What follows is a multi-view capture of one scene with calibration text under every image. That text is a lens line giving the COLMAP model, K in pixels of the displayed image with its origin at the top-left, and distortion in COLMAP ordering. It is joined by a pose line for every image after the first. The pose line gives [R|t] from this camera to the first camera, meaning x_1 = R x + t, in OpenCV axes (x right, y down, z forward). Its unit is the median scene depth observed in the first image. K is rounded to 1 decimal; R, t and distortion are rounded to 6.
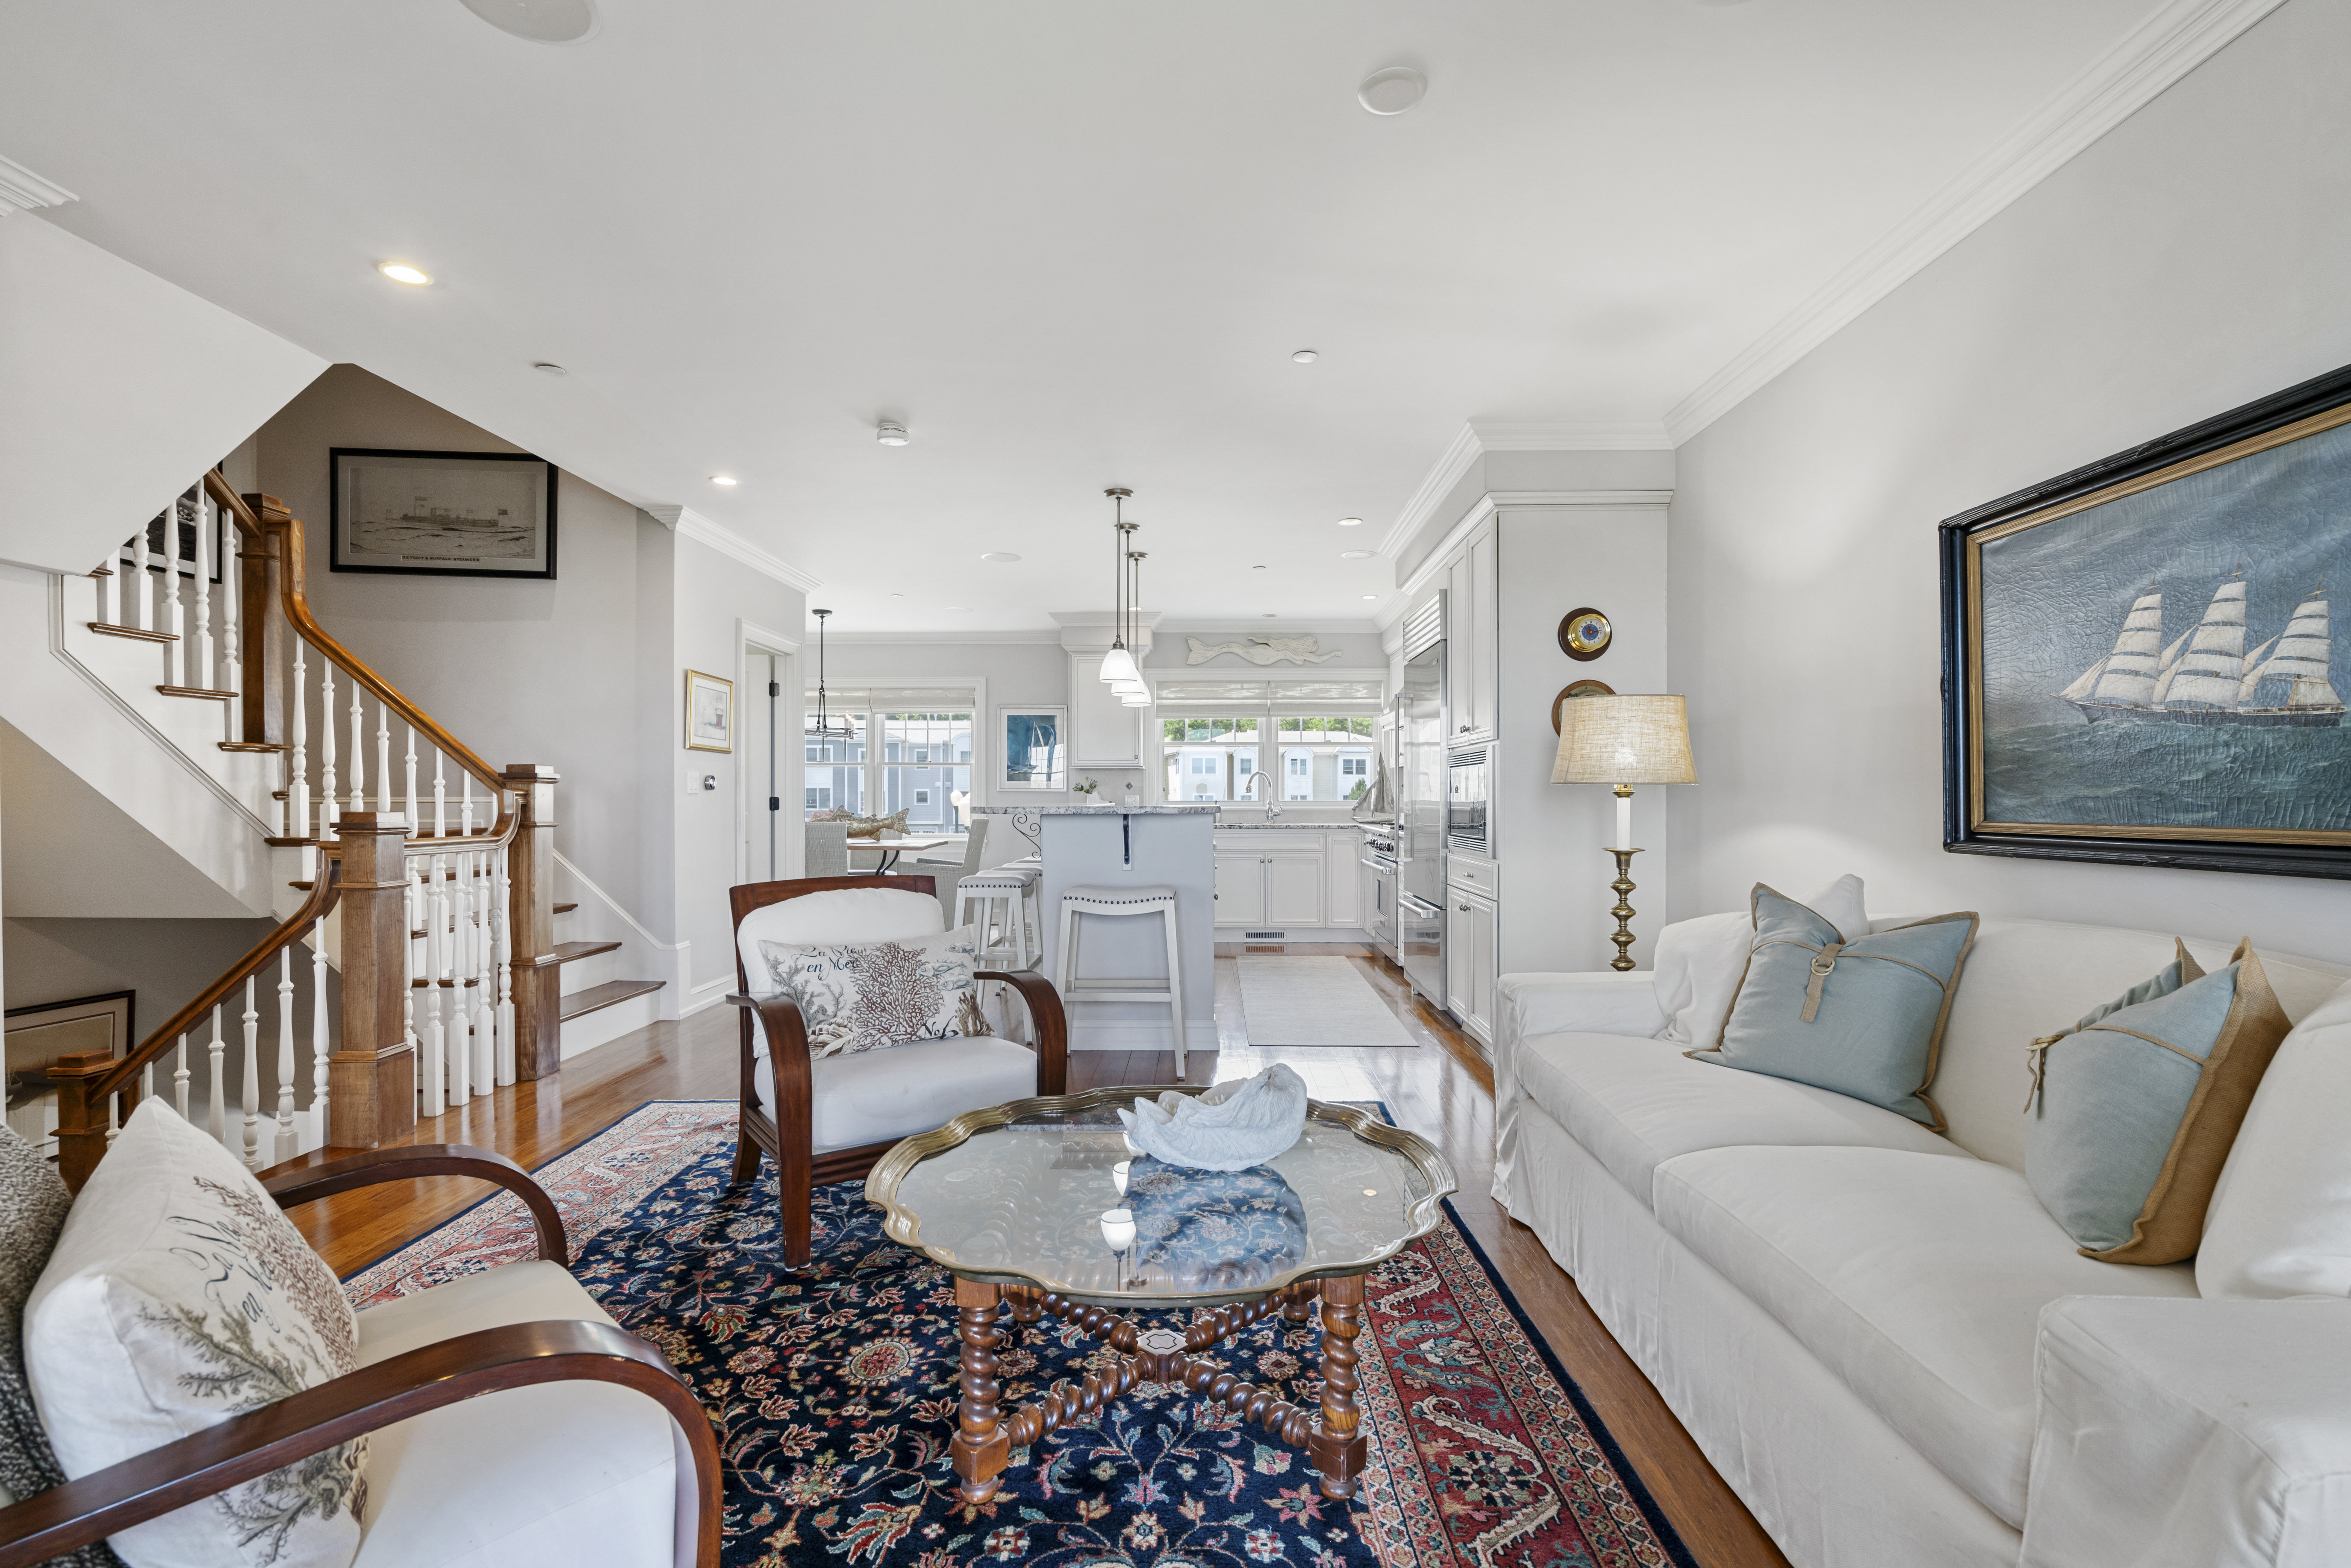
lens RADIAL K [[1076.4, 0, 1169.8], [0, 1076.4, 791.0], [0, 0, 1]] dist [-0.005723, 0.005519]
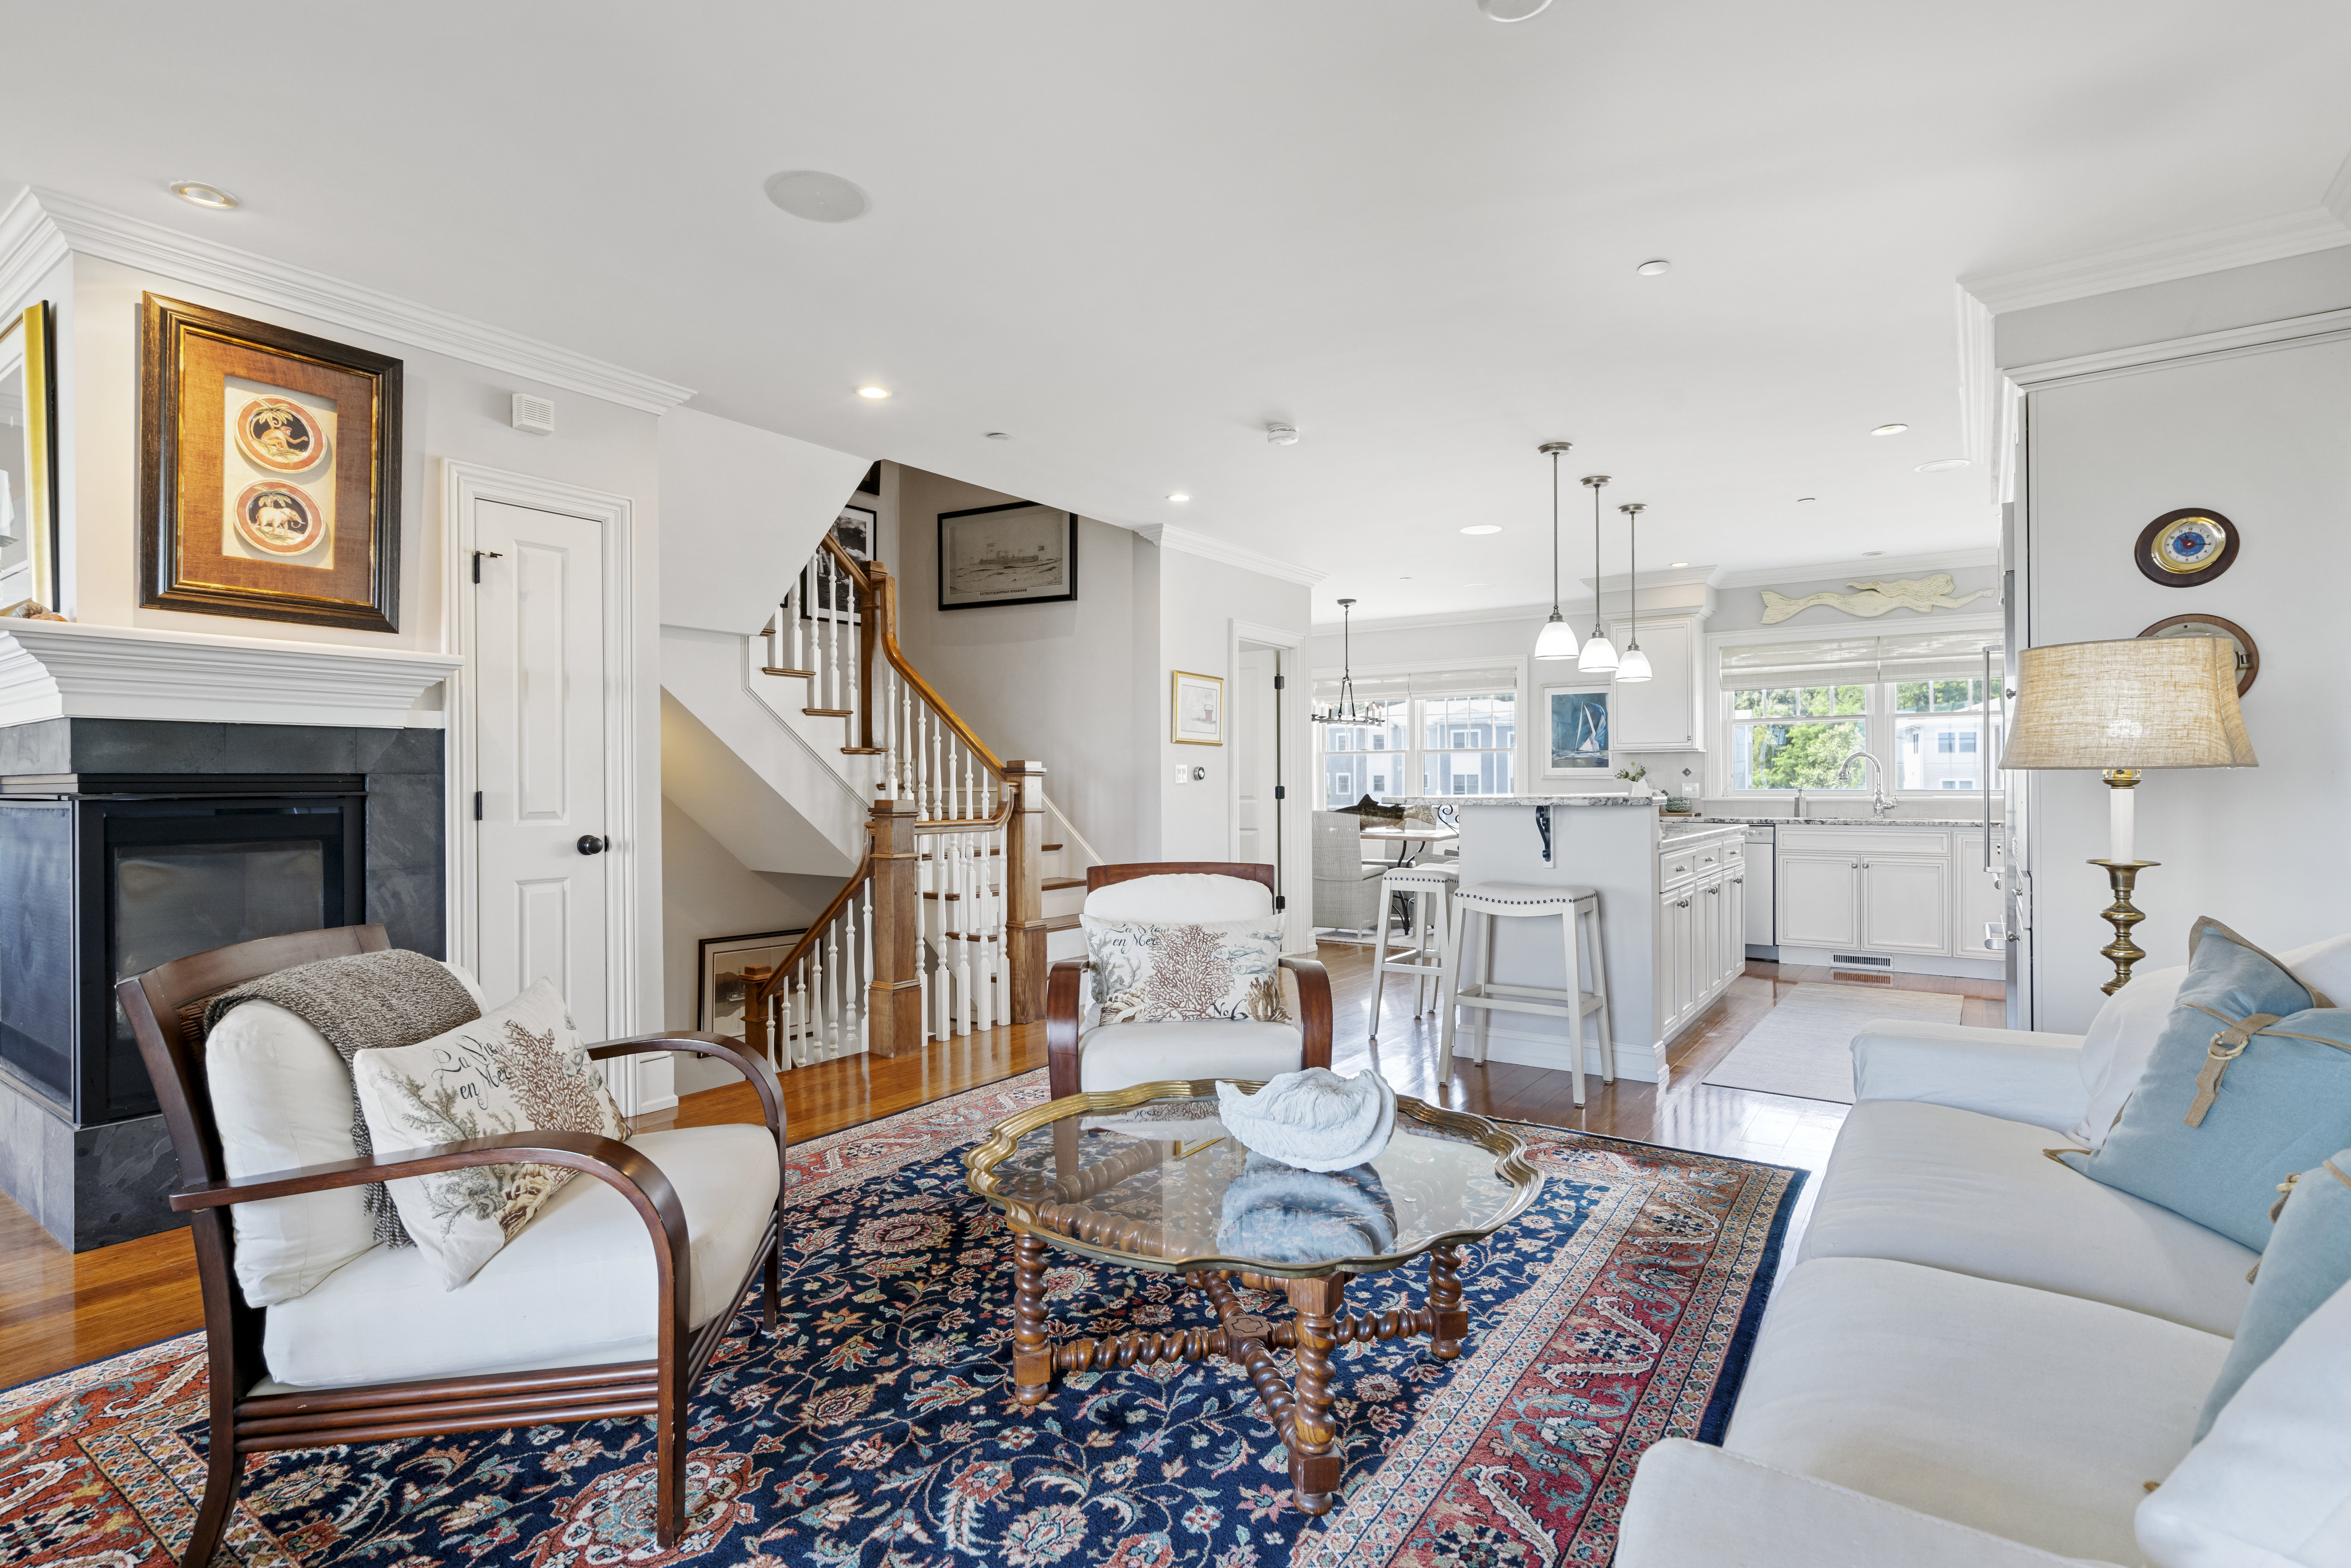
lens RADIAL K [[1164.0, 0, 1176.2], [0, 1164.0, 773.9], [0, 0, 1]] dist [-0.016176, 0.024792]
pose [[0.823293, -0.007634, -0.567565, 0.332253], [0.006106, 0.999971, -0.004591, -0.003171], [0.567584, 0.000314, 0.823316, 0.033040]]
